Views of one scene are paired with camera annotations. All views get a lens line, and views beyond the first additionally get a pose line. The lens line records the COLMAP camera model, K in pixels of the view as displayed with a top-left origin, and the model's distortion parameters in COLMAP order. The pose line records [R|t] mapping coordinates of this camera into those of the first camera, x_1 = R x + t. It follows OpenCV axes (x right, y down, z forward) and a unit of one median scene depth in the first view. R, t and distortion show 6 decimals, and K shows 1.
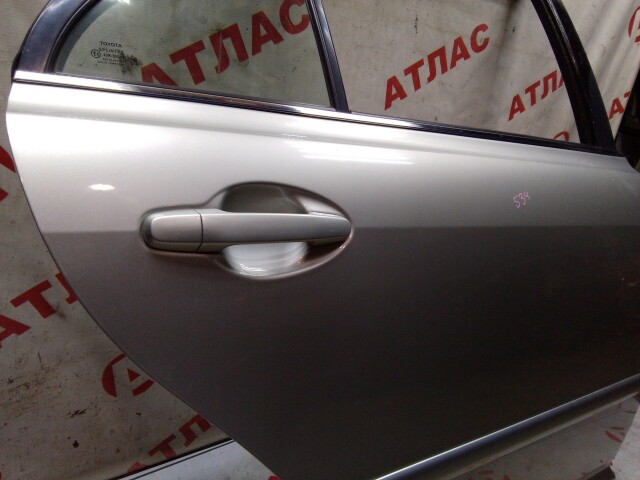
lens RADIAL K [[501.4, 0, 321.7], [0, 501.4, 238.5], [0, 0, 1]] dist [-0.012368, 0.001942]
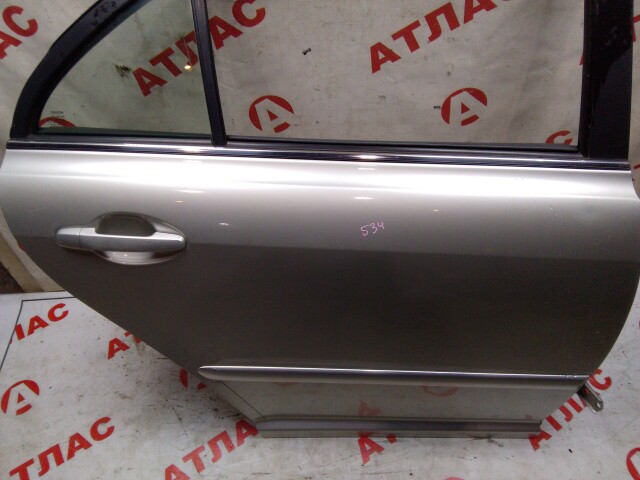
lens RADIAL K [[501.4, 0, 318.5], [0, 501.4, 241.2], [0, 0, 1]] dist [-0.012368, 0.001942]
pose [[0.816664, 0.316408, -0.482644, 0.691085], [-0.052032, 0.873270, 0.484450, -0.483177], [0.574763, -0.370520, 0.729632, 0.065238]]
